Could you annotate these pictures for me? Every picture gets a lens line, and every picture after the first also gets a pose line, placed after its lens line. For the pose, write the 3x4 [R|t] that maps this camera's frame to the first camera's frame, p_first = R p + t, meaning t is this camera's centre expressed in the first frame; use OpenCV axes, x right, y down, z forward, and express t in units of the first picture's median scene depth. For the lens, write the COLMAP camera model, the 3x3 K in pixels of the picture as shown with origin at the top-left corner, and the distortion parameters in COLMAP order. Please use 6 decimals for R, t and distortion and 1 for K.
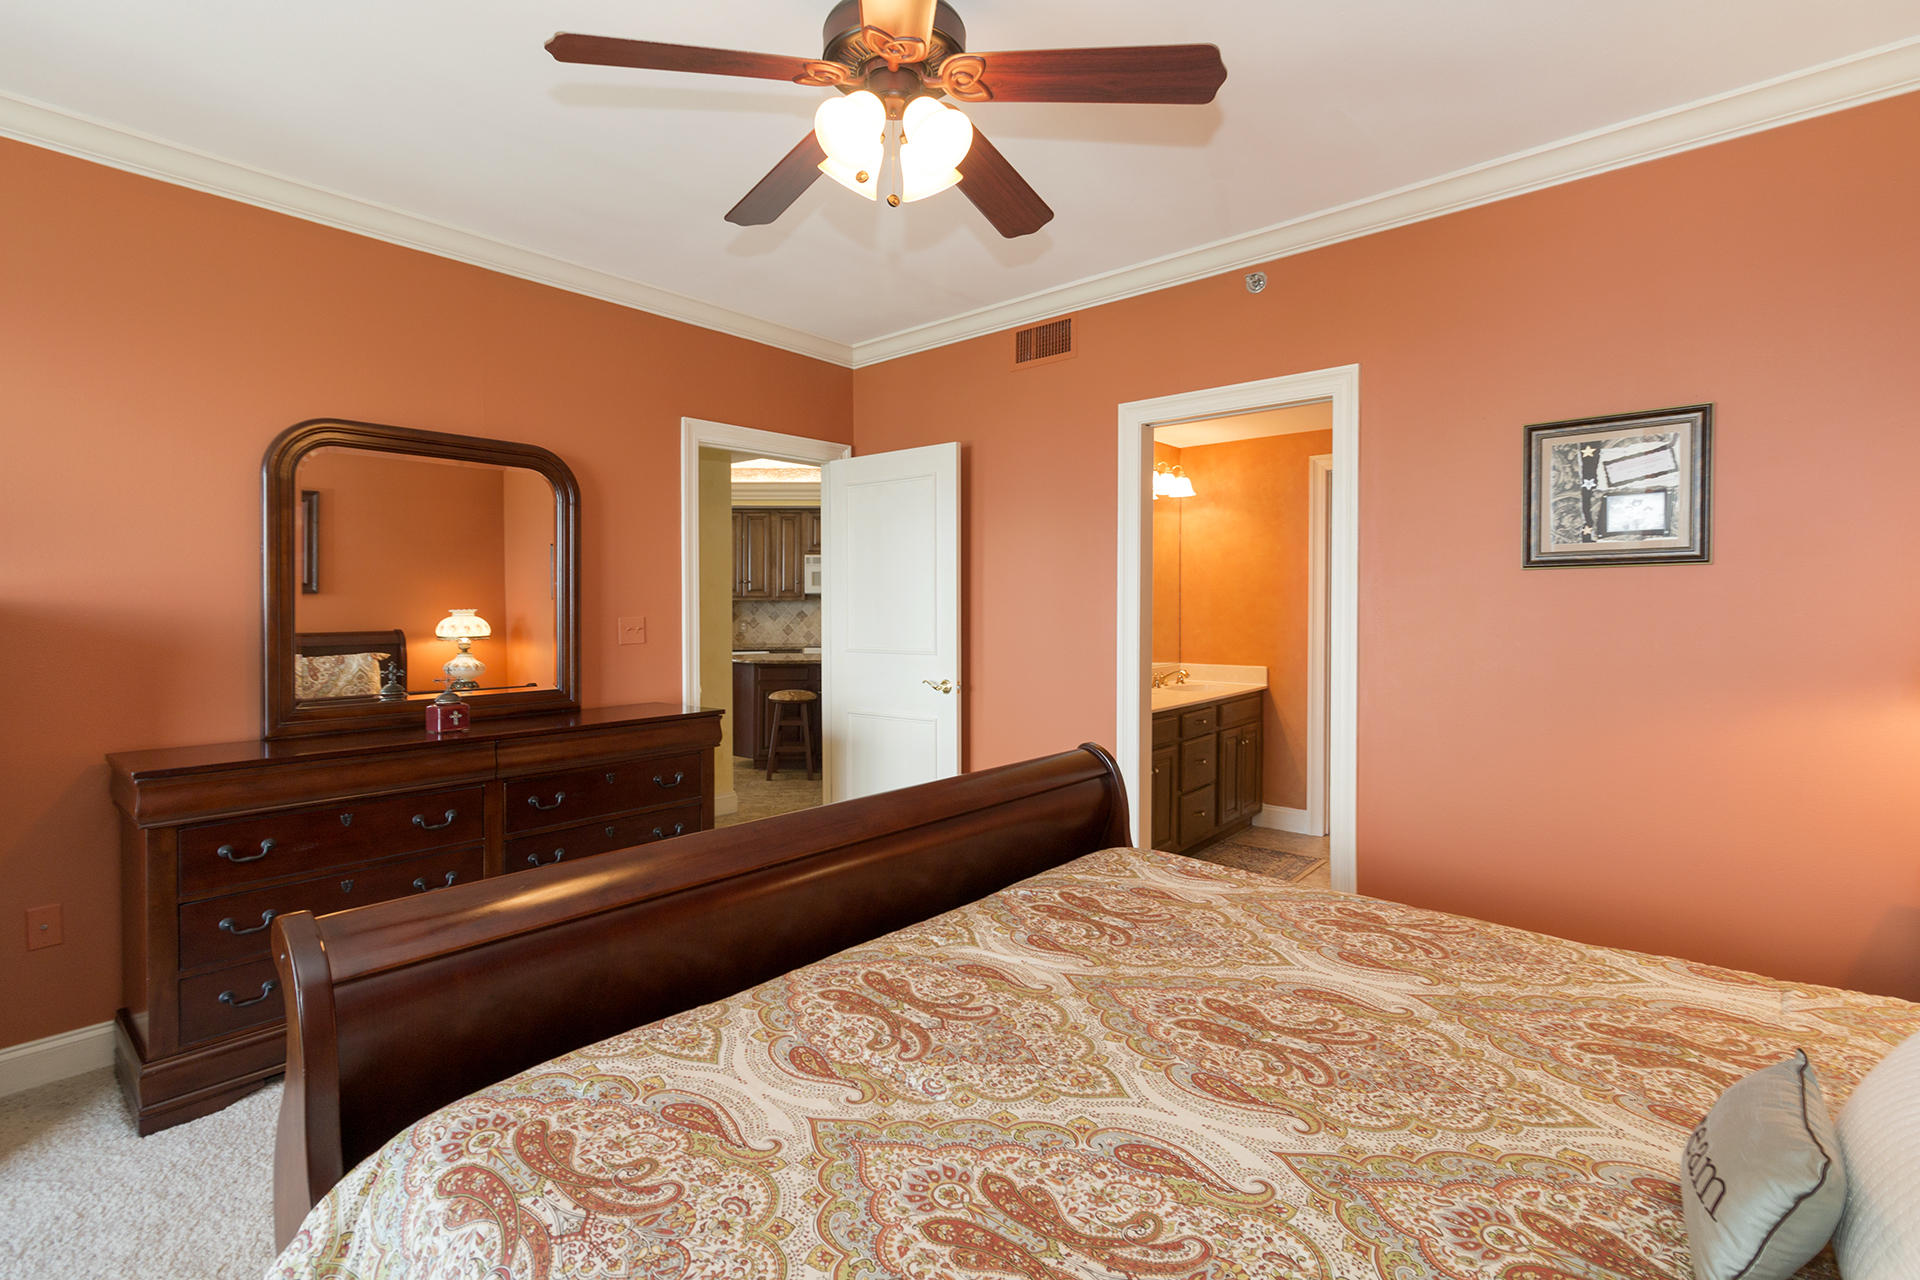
lens RADIAL K [[895.8, 0, 949.9], [0, 895.8, 614.6], [0, 0, 1]] dist [0.001307, 0.000096]
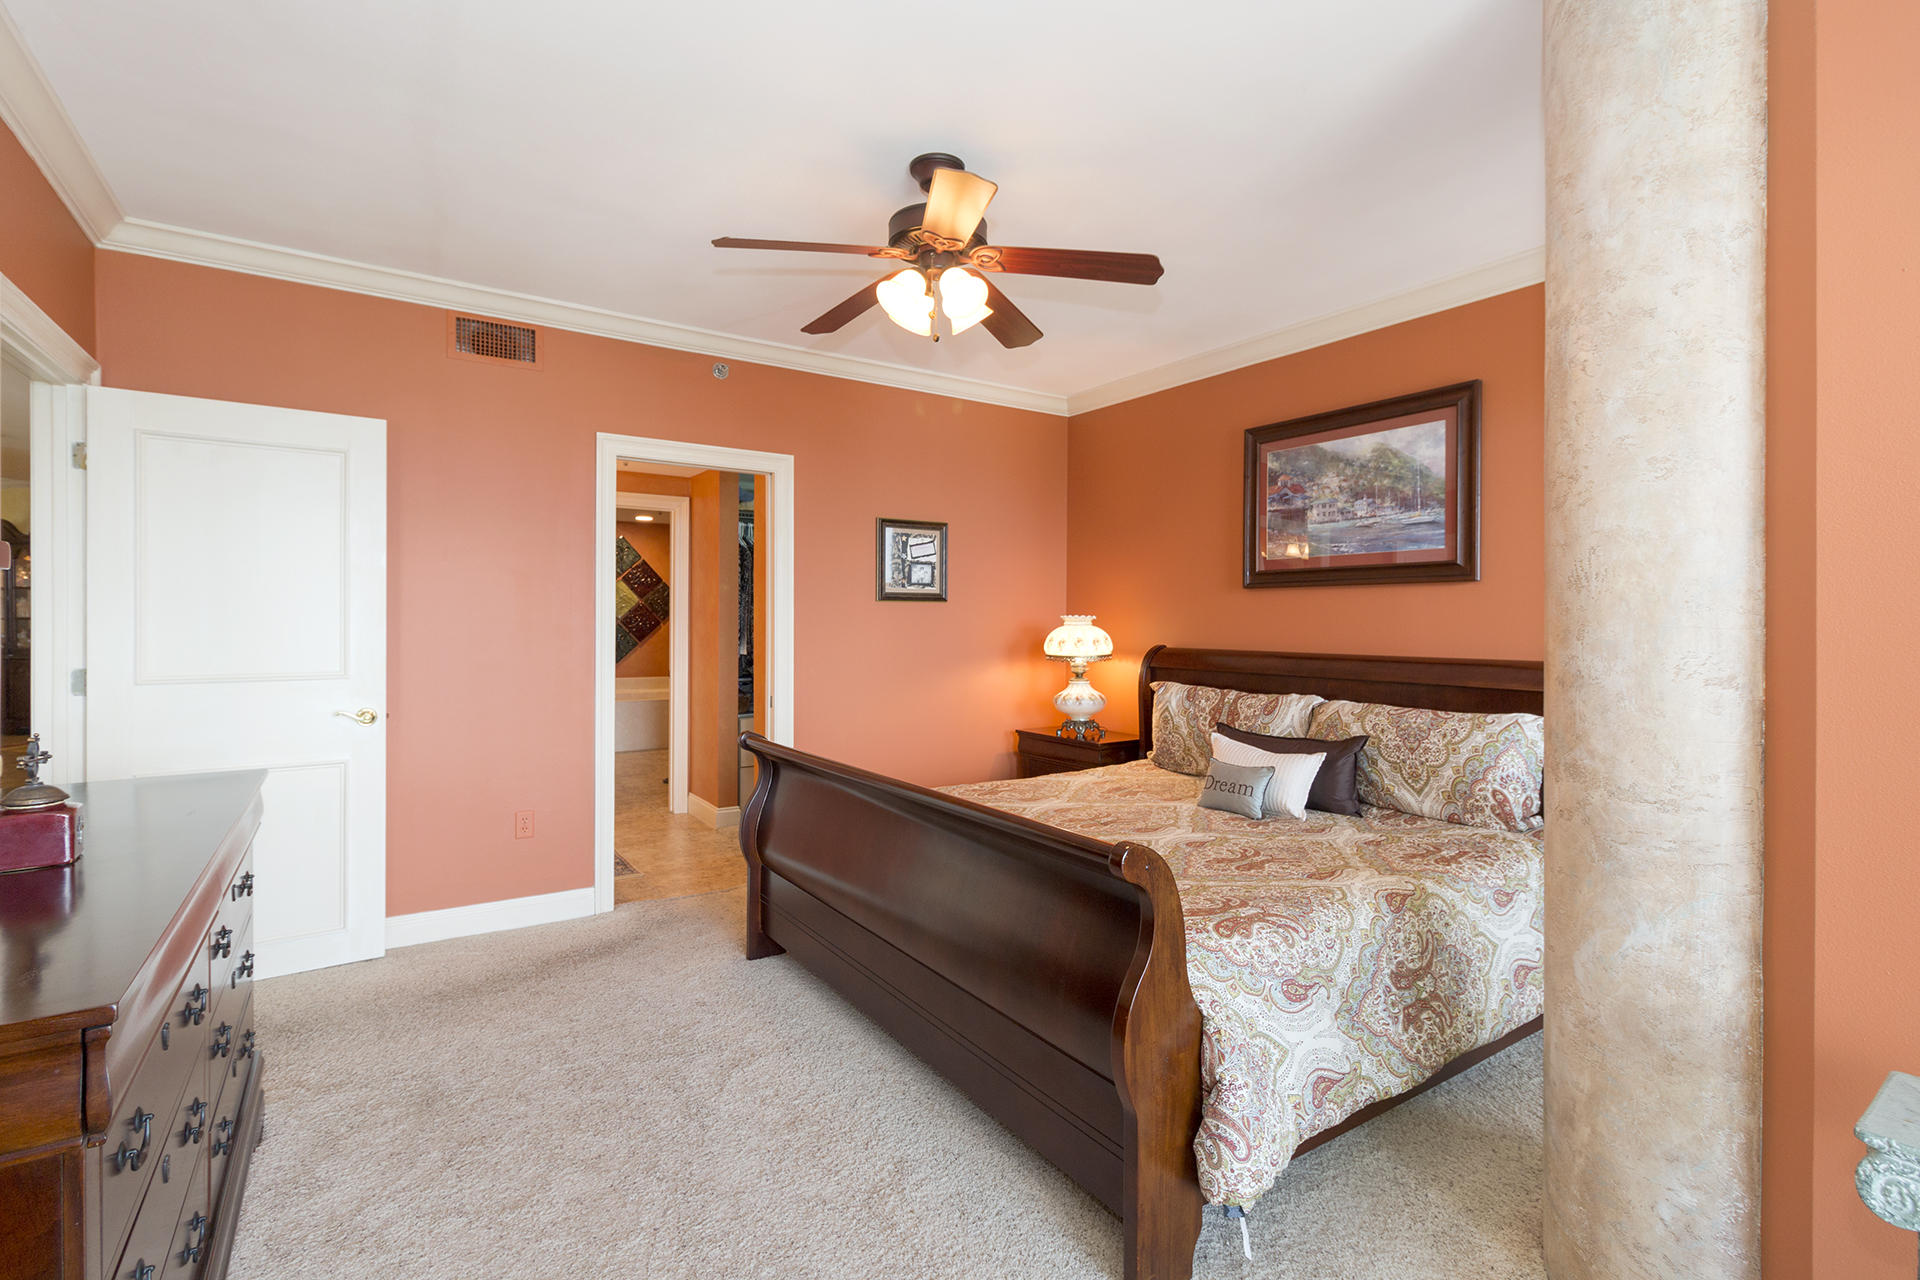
lens RADIAL K [[895.8, 0, 949.9], [0, 895.8, 614.6], [0, 0, 1]] dist [0.001307, 0.000096]
pose [[0.256557, 0.009011, 0.966487, -1.047676], [-0.002455, 0.999959, -0.008672, -0.009697], [-0.966526, -0.000148, 0.256568, 0.441437]]
